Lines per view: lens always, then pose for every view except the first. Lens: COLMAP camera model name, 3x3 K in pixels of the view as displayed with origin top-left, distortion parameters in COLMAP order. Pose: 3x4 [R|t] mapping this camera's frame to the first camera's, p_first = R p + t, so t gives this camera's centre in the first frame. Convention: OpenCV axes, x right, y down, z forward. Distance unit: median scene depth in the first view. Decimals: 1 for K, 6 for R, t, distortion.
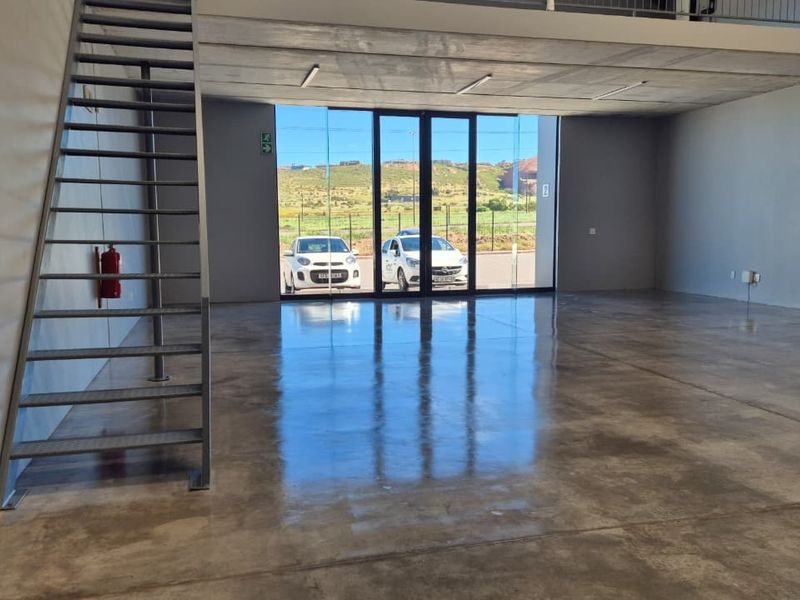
lens RADIAL K [[709.6, 0, 400.0], [0, 709.6, 300.0], [0, 0, 1]] dist [0.114938, -0.135741]
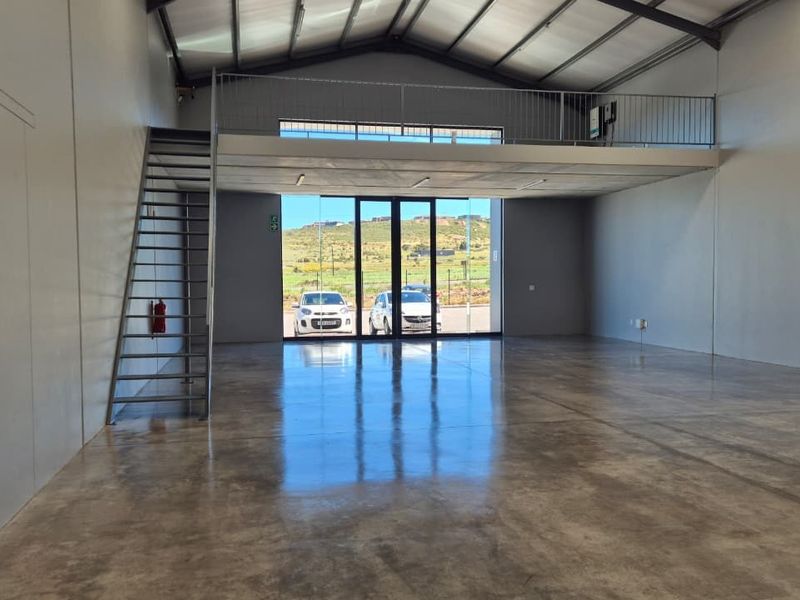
lens RADIAL K [[709.6, 0, 400.0], [0, 709.6, 300.0], [0, 0, 1]] dist [0.114938, -0.135741]
pose [[0.998949, -0.001088, -0.045826, 0.098360], [-0.002335, 0.997213, -0.074569, 0.020449], [0.045779, 0.074598, 0.996162, -0.271892]]
